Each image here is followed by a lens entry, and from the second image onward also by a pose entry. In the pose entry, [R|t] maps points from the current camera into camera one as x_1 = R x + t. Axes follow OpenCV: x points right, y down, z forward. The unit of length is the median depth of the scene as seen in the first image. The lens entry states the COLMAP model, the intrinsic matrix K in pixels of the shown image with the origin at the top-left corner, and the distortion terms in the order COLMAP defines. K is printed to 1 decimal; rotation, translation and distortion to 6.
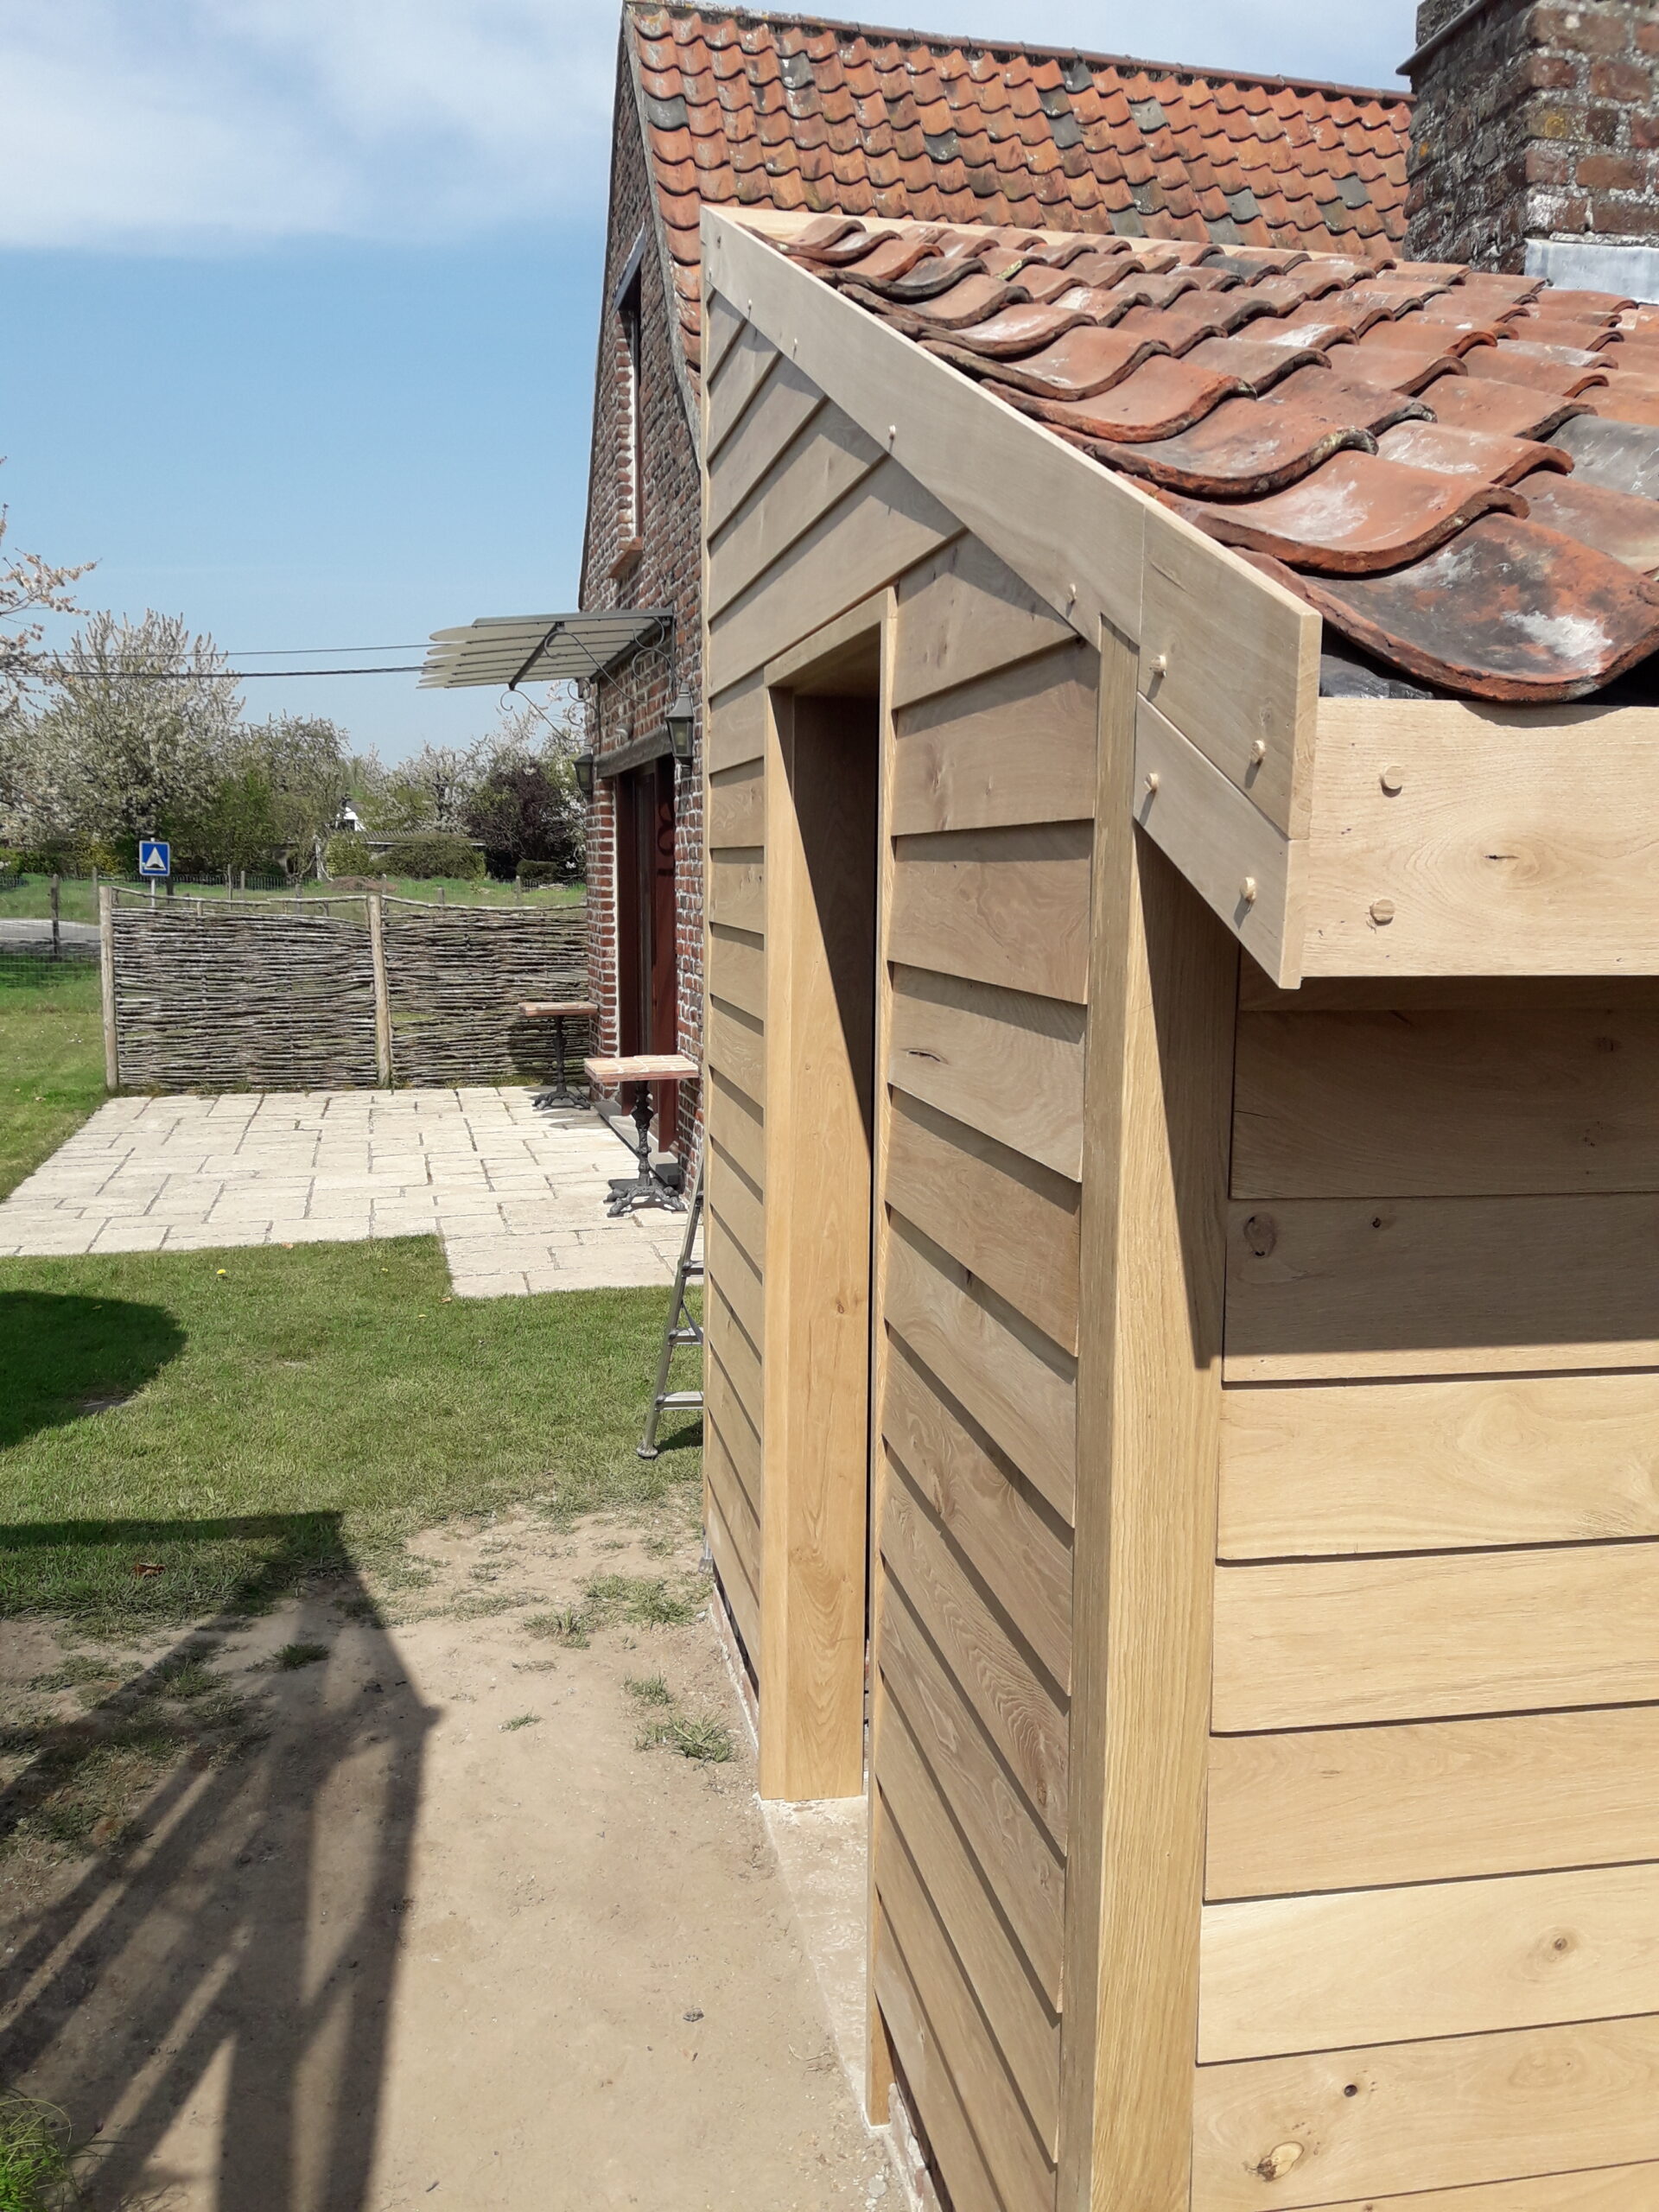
lens RADIAL K [[1815.0, 0, 825.2], [0, 1815.0, 1151.6], [0, 0, 1]] dist [0.041430, -0.085000]
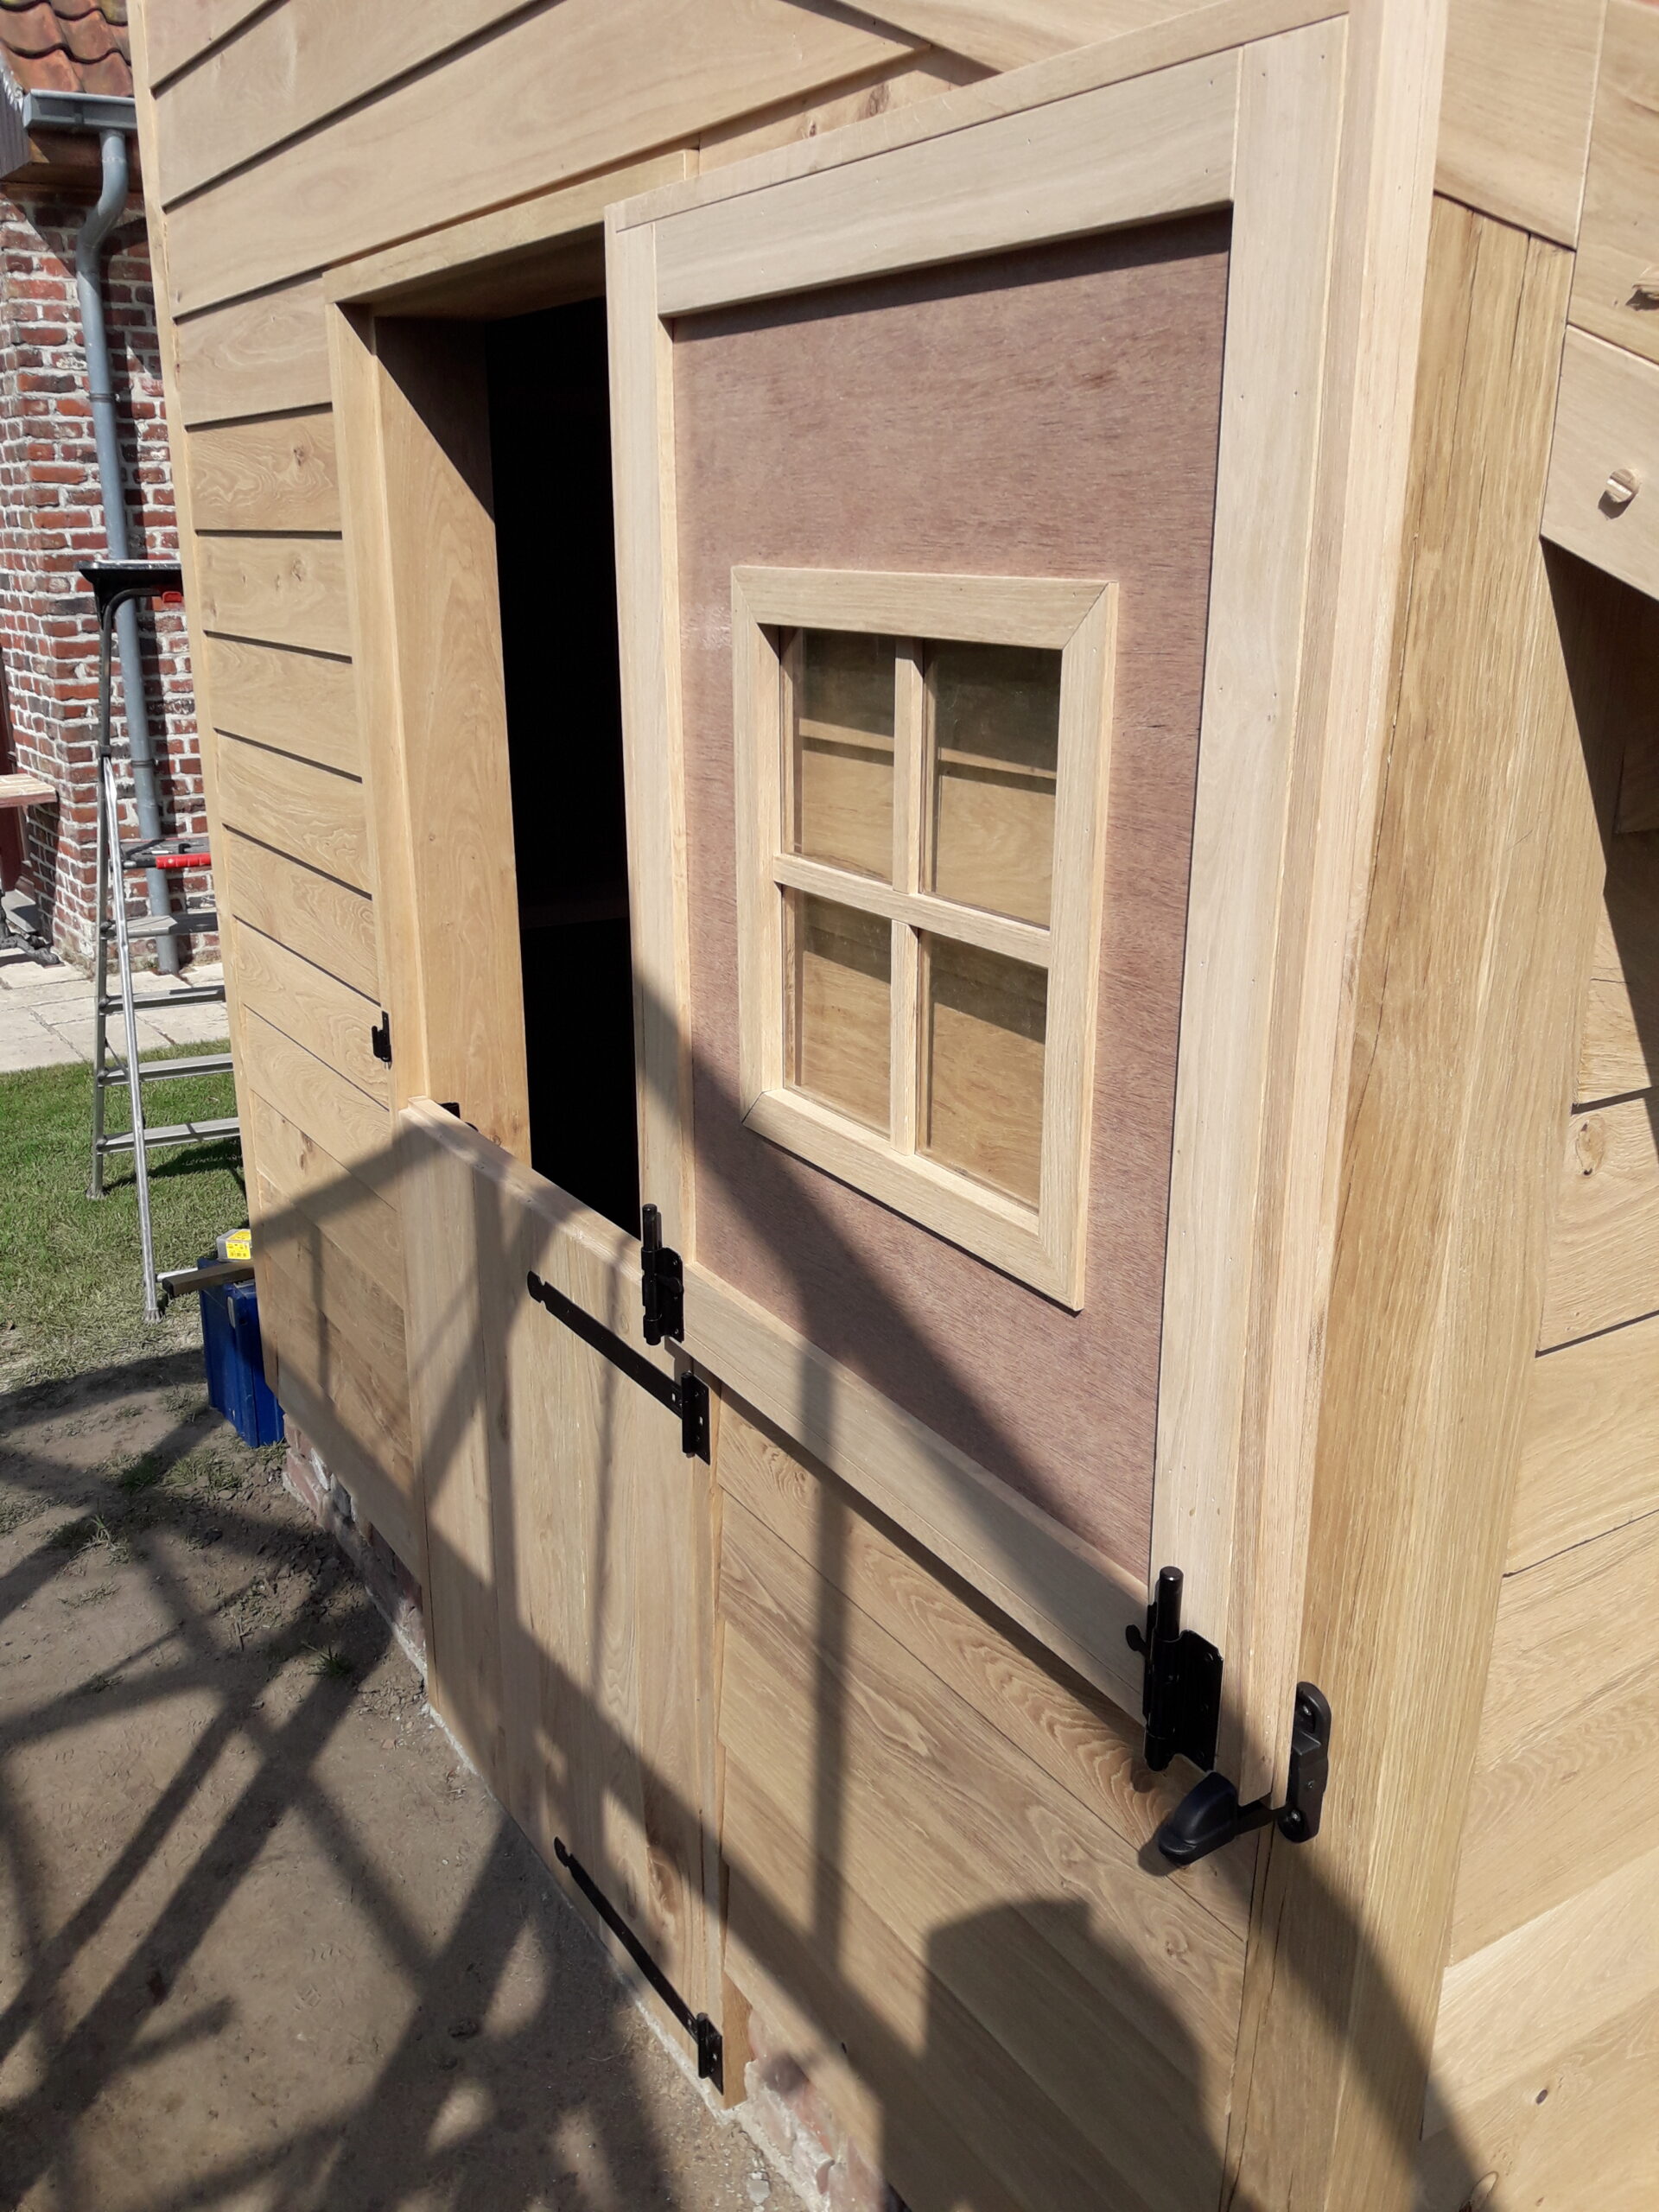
lens RADIAL K [[1815.0, 0, 825.2], [0, 1815.0, 1151.6], [0, 0, 1]] dist [0.041430, -0.085000]
pose [[0.927075, -0.119759, 0.355232, -0.143719], [0.054400, 0.980546, 0.188600, -0.052302], [-0.370908, -0.155522, 0.915555, 0.216597]]
